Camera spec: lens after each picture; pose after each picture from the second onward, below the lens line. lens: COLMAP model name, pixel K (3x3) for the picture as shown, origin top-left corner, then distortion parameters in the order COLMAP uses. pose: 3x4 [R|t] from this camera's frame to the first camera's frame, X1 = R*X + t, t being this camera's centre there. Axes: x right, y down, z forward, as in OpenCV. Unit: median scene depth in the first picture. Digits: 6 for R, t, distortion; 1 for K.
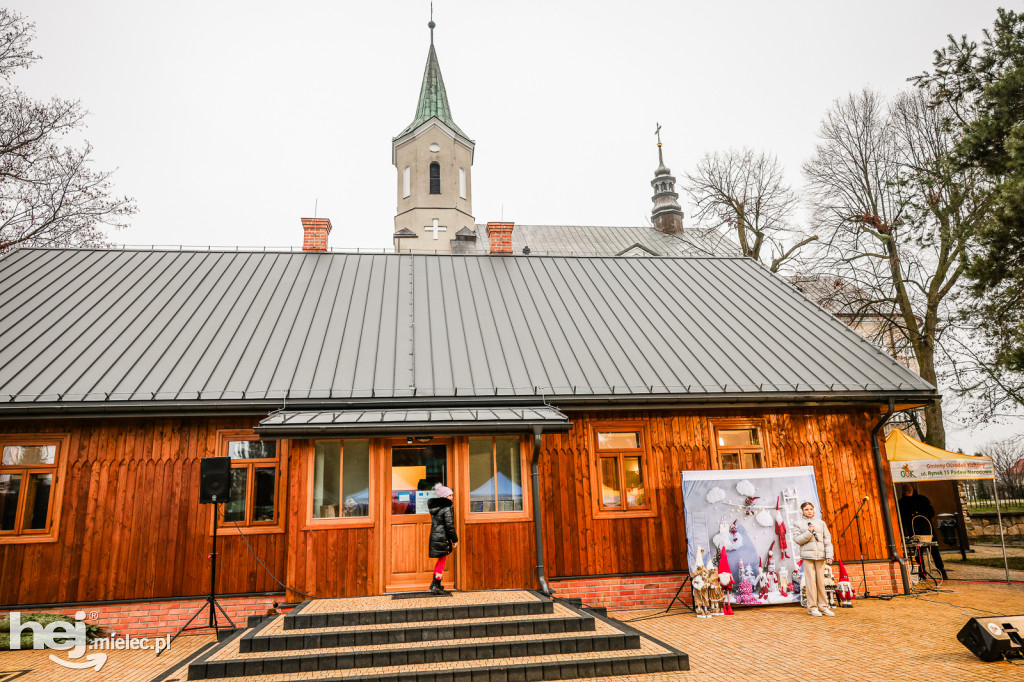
lens RADIAL K [[684.2, 0, 509.2], [0, 684.2, 340.0], [0, 0, 1]] dist [-0.010666, 0.004996]
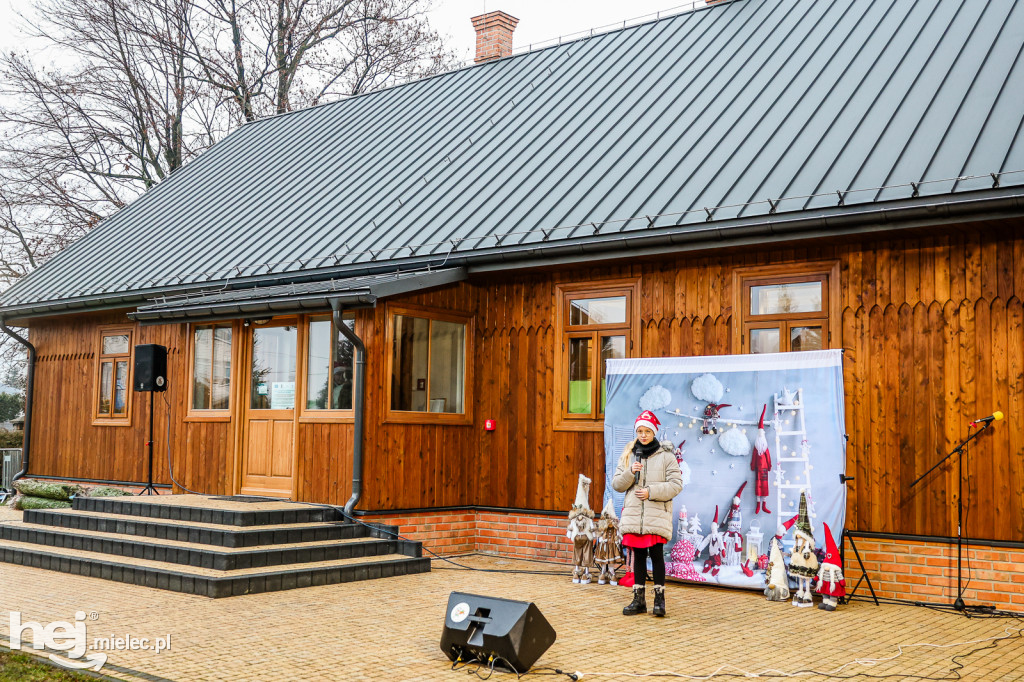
lens RADIAL K [[1132.2, 0, 509.3], [0, 1132.2, 339.1], [0, 0, 1]] dist [-0.019670, 0.000000]
pose [[0.683047, -0.013627, -0.730247, 0.895134], [0.135104, 0.984929, 0.107992, 0.049375], [0.717770, -0.172422, 0.674594, 0.239212]]
